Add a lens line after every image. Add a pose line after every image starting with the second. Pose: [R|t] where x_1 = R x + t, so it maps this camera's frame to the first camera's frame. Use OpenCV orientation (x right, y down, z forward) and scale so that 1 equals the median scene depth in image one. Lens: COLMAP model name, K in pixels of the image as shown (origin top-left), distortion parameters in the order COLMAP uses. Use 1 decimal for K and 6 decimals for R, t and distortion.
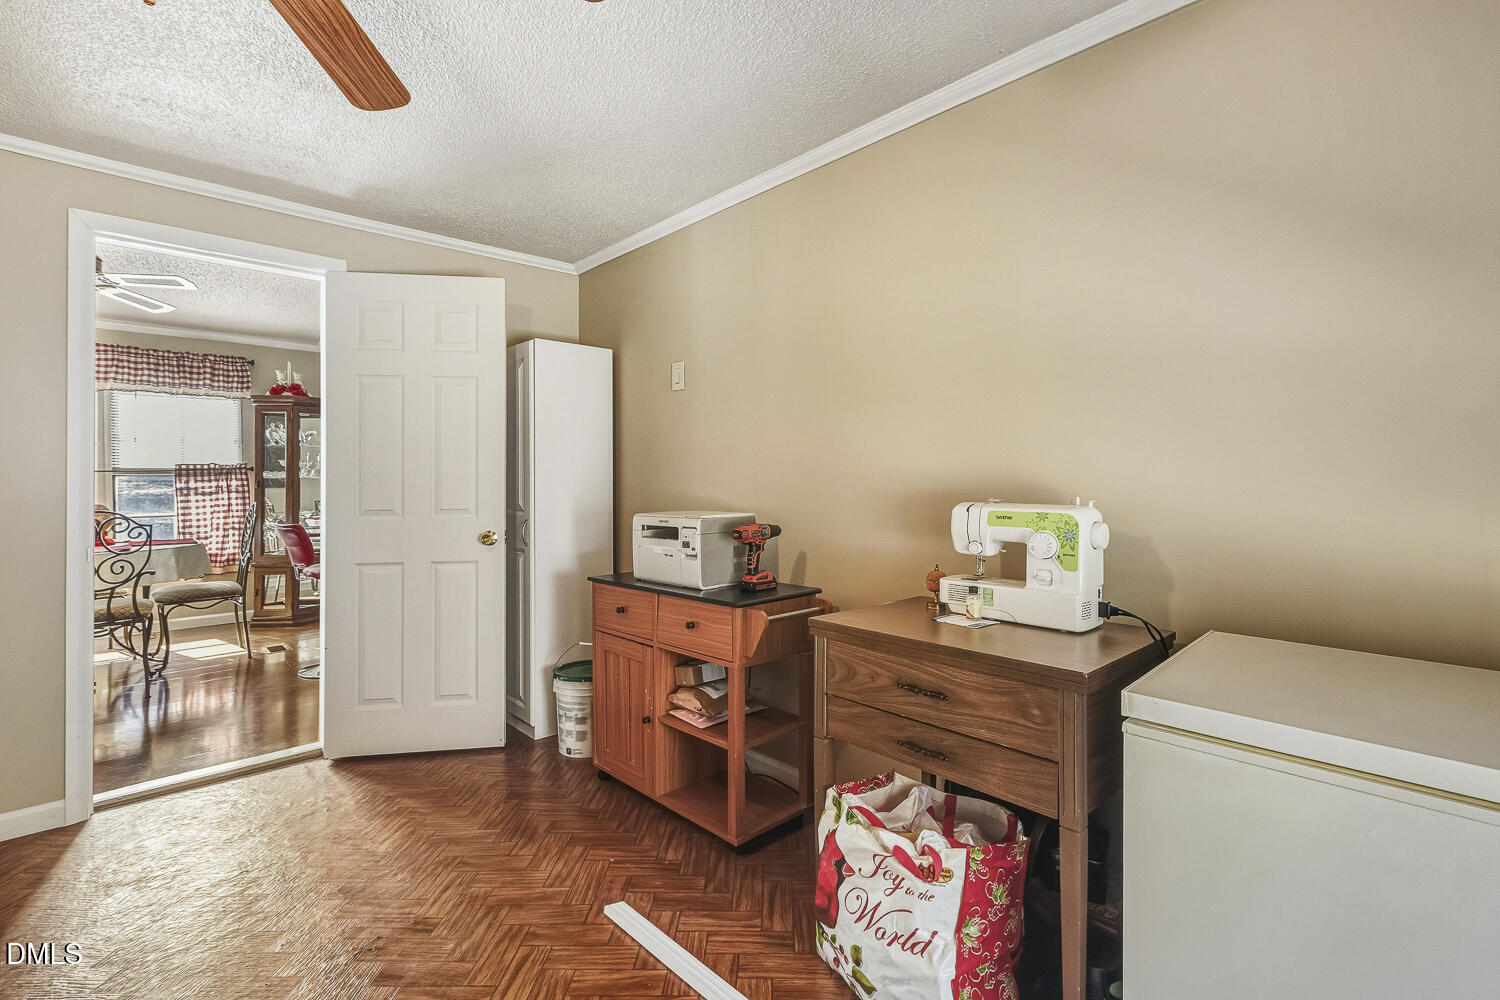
lens RADIAL K [[674.8, 0, 747.1], [0, 674.8, 471.6], [0, 0, 1]] dist [-0.003290, -0.000637]
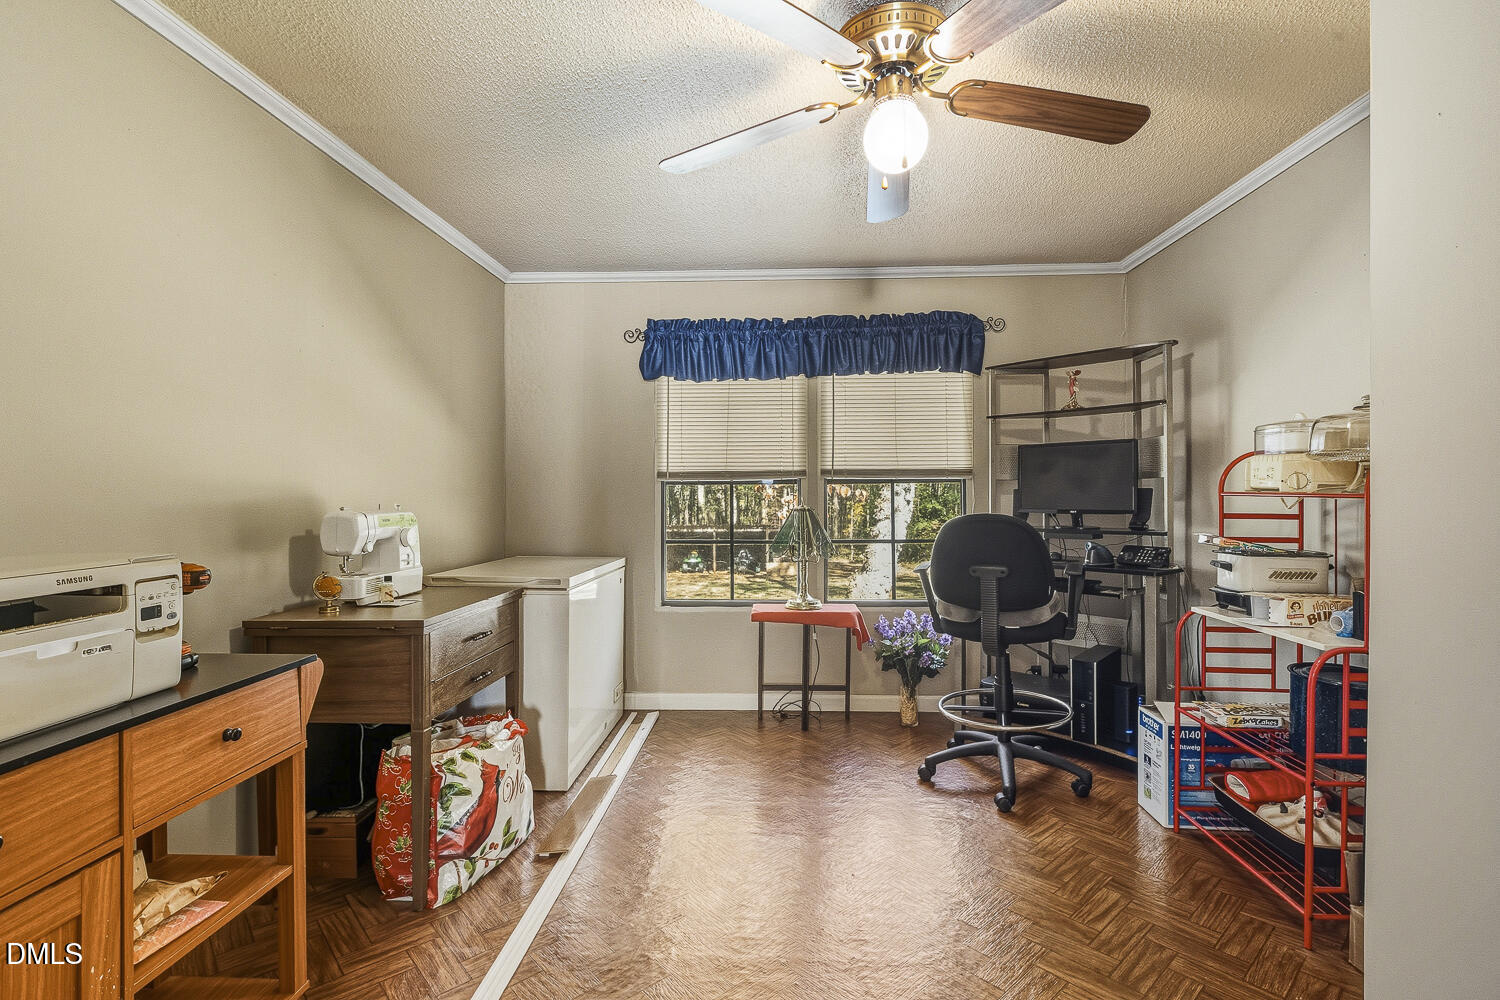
lens RADIAL K [[679.7, 0, 750.0], [0, 679.7, 500.0], [0, 0, 1]] dist [-0.001992, -0.000421]
pose [[-0.687389, 0.002591, 0.726285, -0.793624], [0.000201, 0.999994, -0.003376, 0.024127], [-0.726289, -0.002175, -0.687386, 1.037665]]
